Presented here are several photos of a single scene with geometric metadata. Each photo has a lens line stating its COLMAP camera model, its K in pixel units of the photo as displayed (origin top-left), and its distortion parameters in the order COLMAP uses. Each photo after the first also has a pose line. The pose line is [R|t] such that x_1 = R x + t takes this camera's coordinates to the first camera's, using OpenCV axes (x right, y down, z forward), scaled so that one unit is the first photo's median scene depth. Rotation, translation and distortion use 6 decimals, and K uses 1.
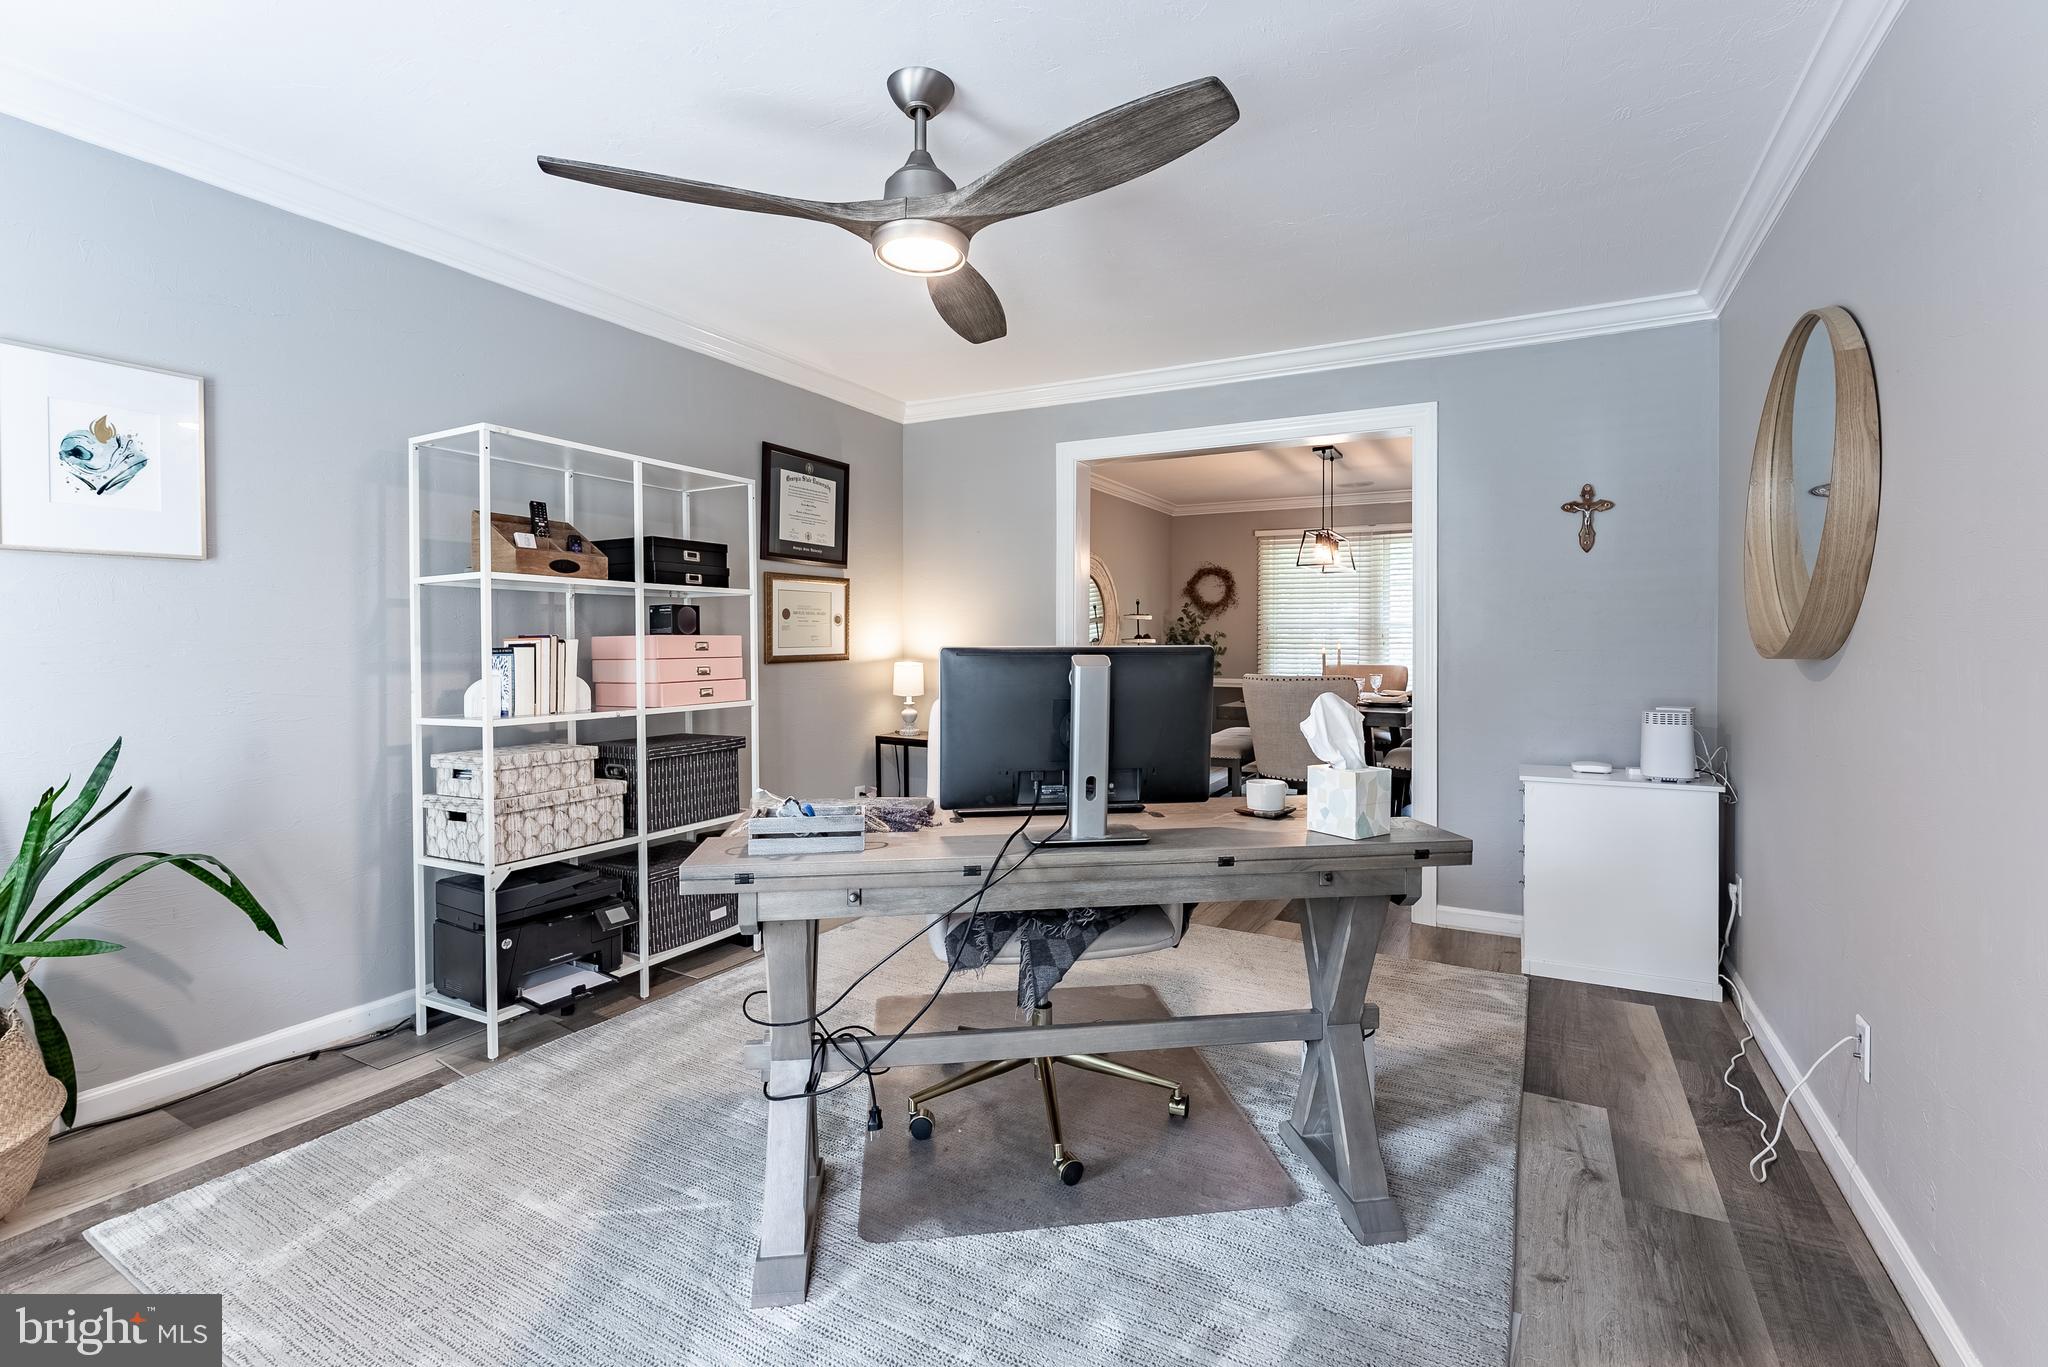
lens RADIAL K [[869.5, 0, 1025.4], [0, 869.5, 650.9], [0, 0, 1]] dist [-0.000849, -0.000119]
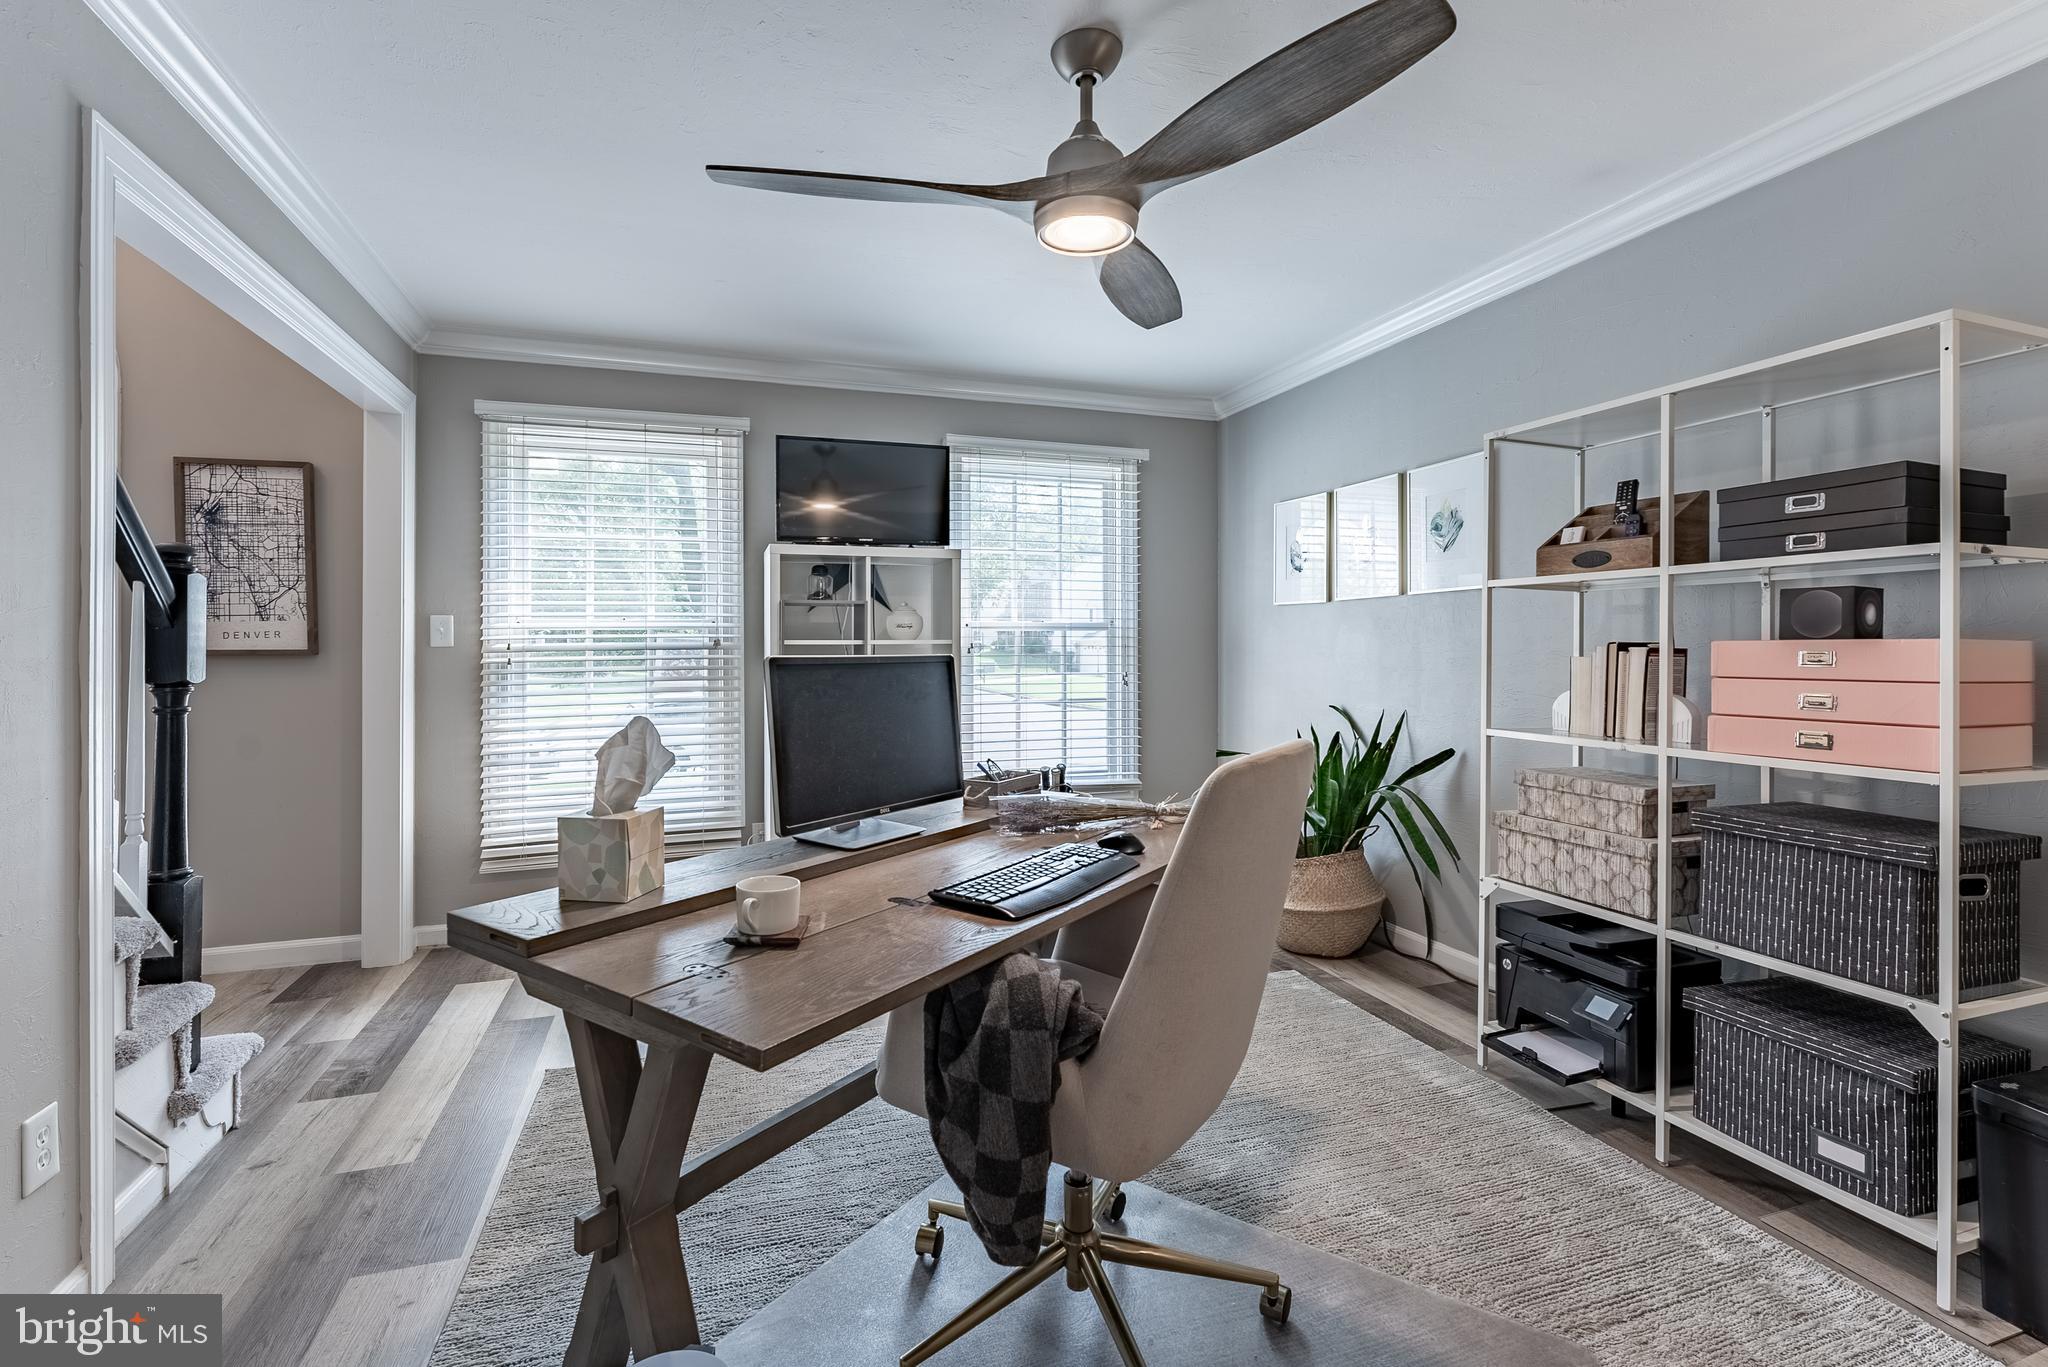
lens RADIAL K [[942.3, 0, 1017.0], [0, 942.3, 653.2], [0, 0, 1]] dist [-0.002865, -0.000295]
pose [[-0.667123, 0.003767, -0.744938, 0.486553], [-0.008588, 0.999882, 0.012747, -0.014270], [0.744898, 0.014901, -0.667011, 1.155536]]
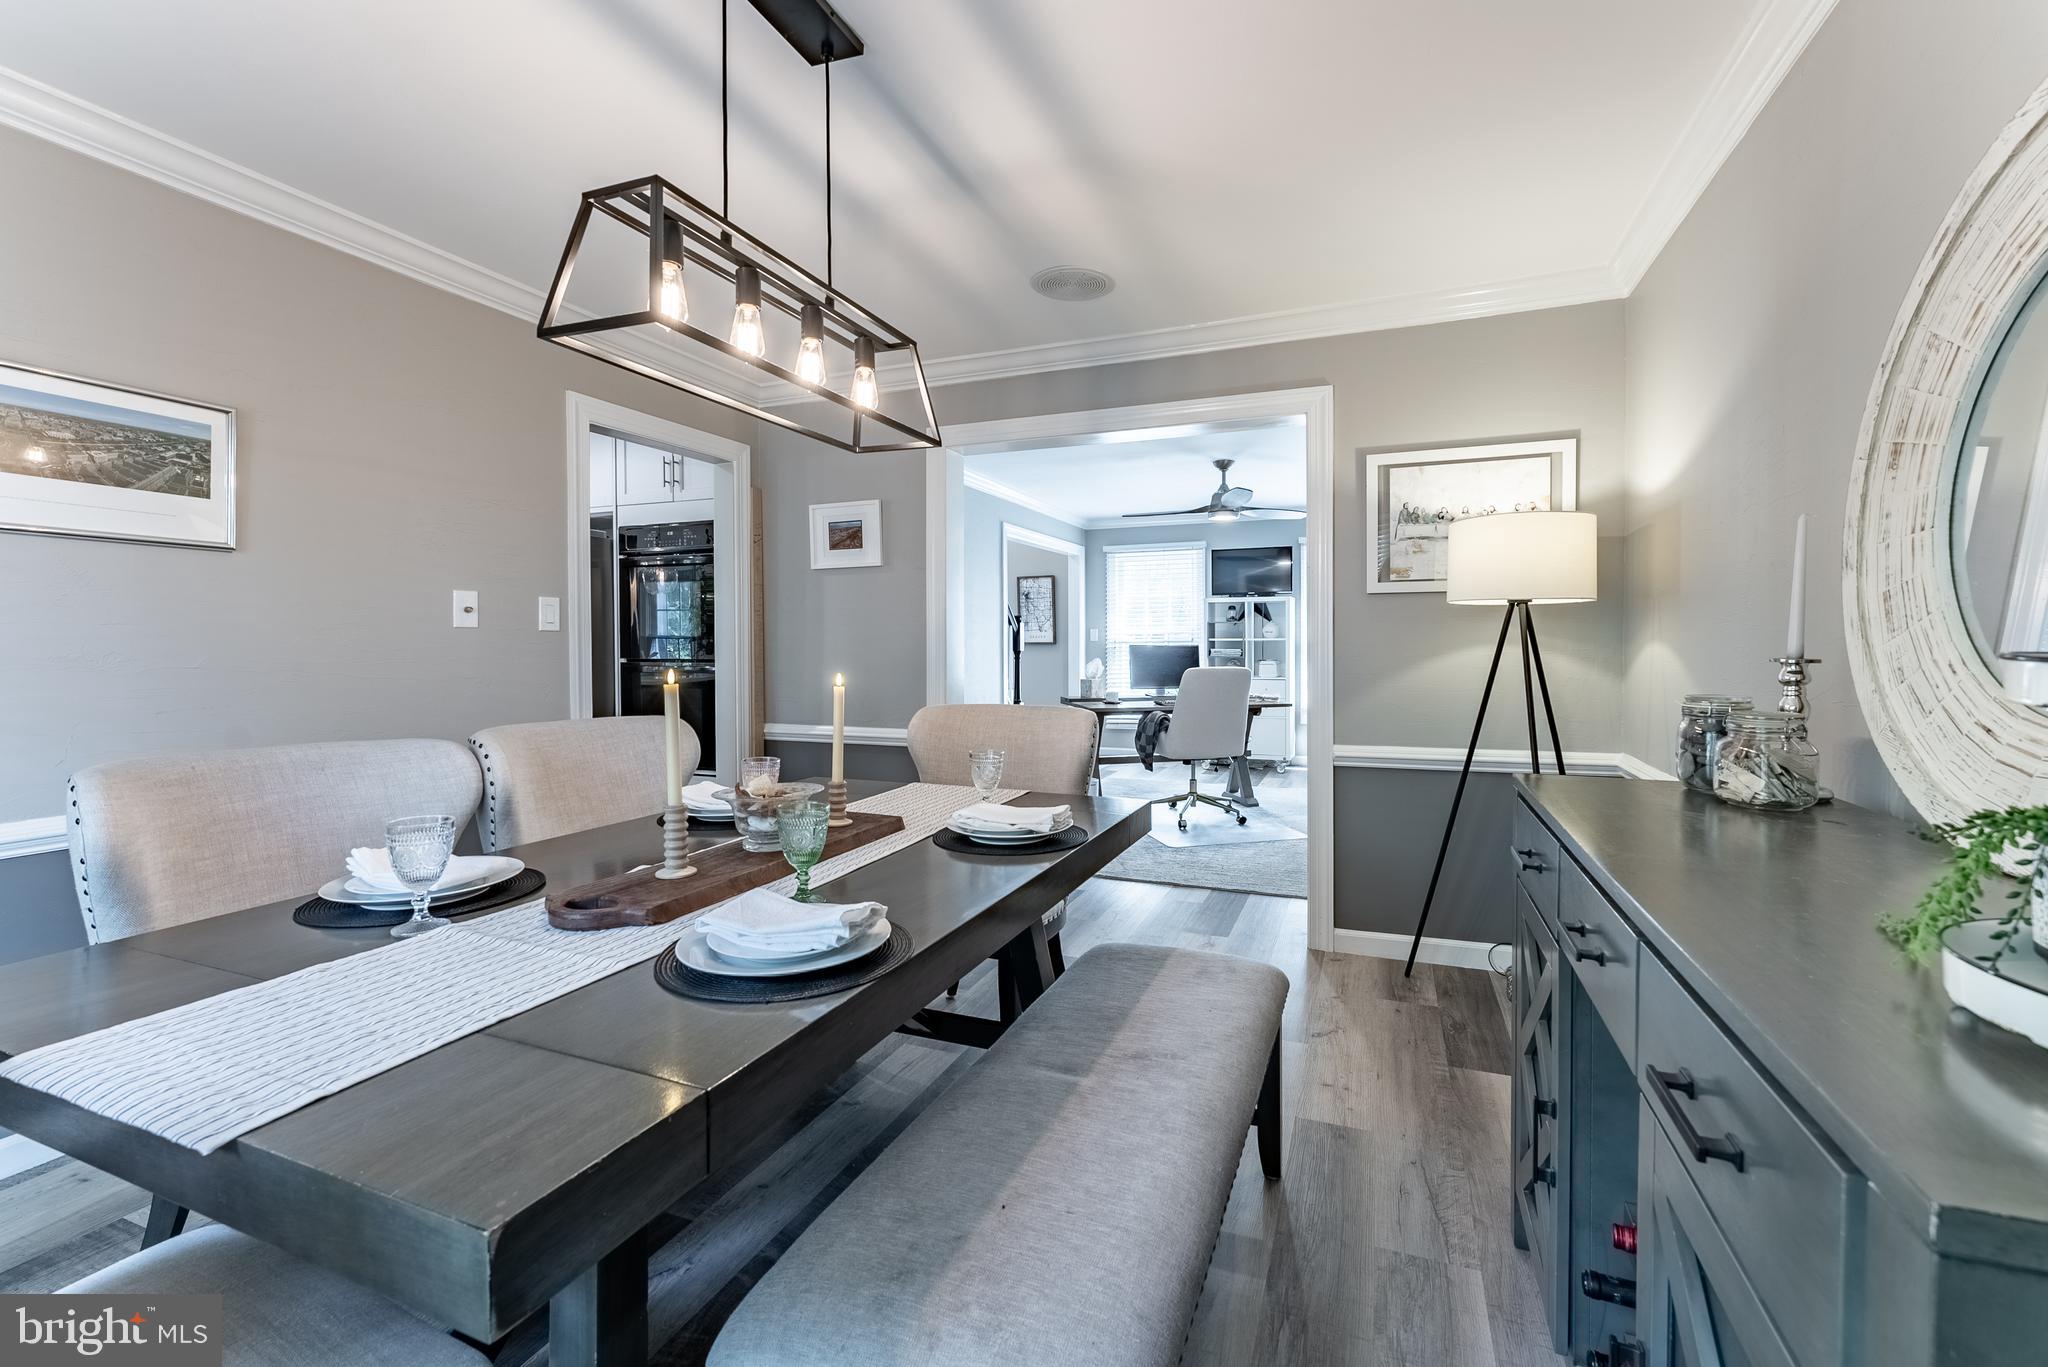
lens RADIAL K [[843.3, 0, 1019.0], [0, 843.3, 655.5], [0, 0, 1]] dist [-0.000764, -0.000170]
pose [[-0.993235, 0.001819, -0.116105, 0.688985], [-0.001779, 0.999521, 0.030882, -0.044403], [0.116105, 0.030879, -0.992757, 2.859704]]
